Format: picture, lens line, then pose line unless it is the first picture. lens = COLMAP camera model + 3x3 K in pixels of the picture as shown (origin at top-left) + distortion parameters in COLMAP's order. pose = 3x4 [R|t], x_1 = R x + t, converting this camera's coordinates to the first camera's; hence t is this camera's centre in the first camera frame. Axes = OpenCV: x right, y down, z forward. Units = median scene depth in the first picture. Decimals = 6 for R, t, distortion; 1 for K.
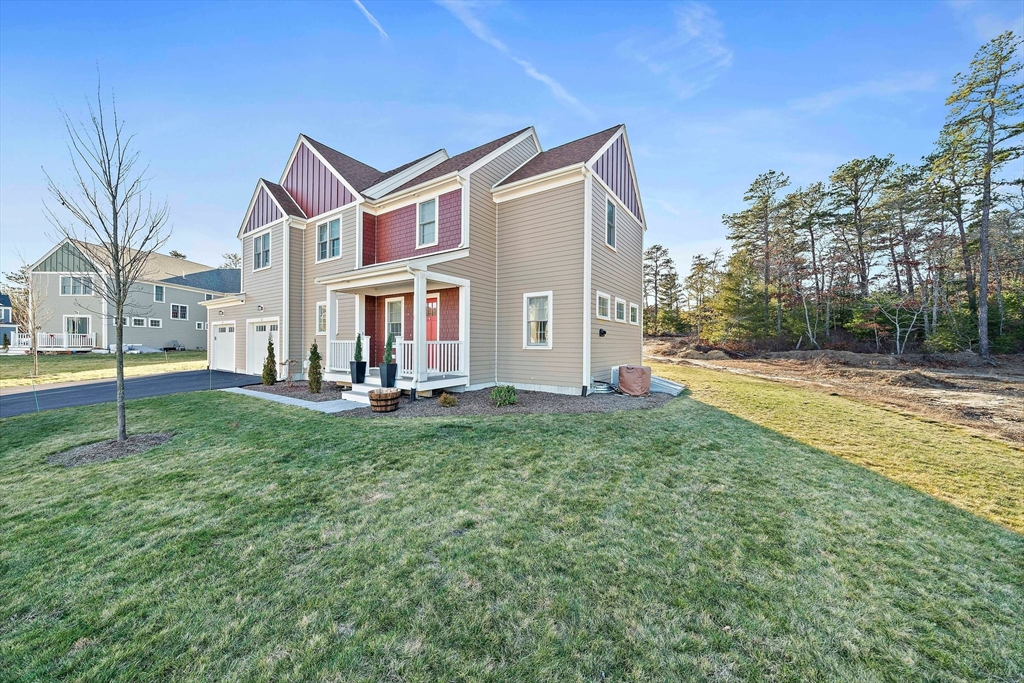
lens RADIAL K [[357.1, 0, 508.0], [0, 357.1, 342.0], [0, 0, 1]] dist [-0.004722, -0.000038]
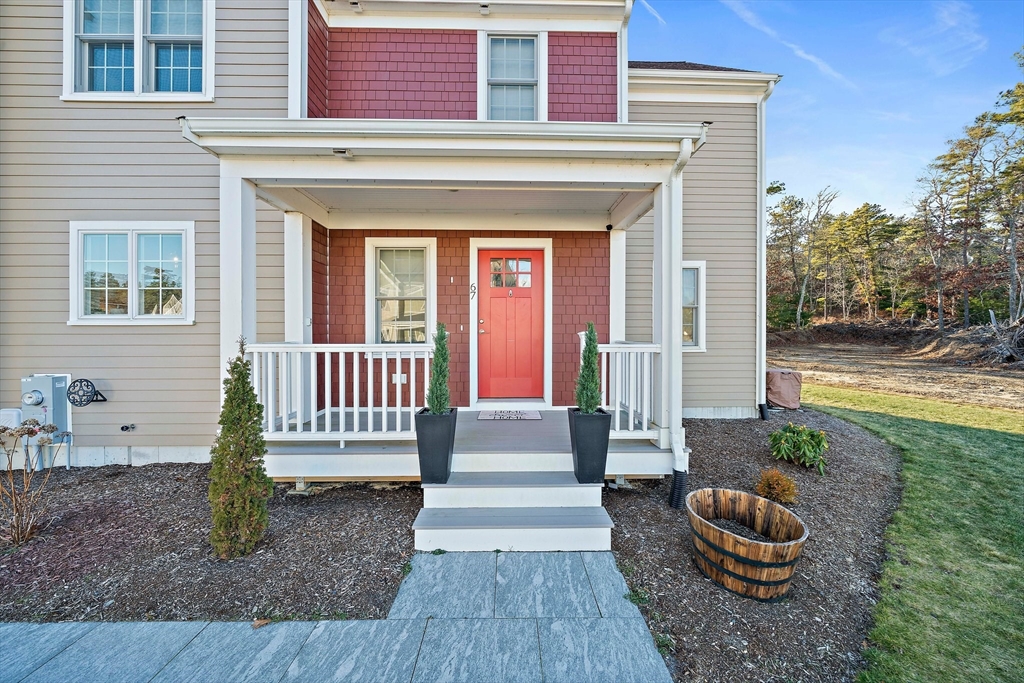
lens RADIAL K [[357.1, 0, 511.3], [0, 357.1, 340.6], [0, 0, 1]] dist [-0.004722, -0.000038]
pose [[0.807477, -0.014736, 0.589715, -0.518578], [-0.001829, 0.999621, 0.027483, -0.014550], [-0.589896, -0.023271, 0.807144, 0.641185]]
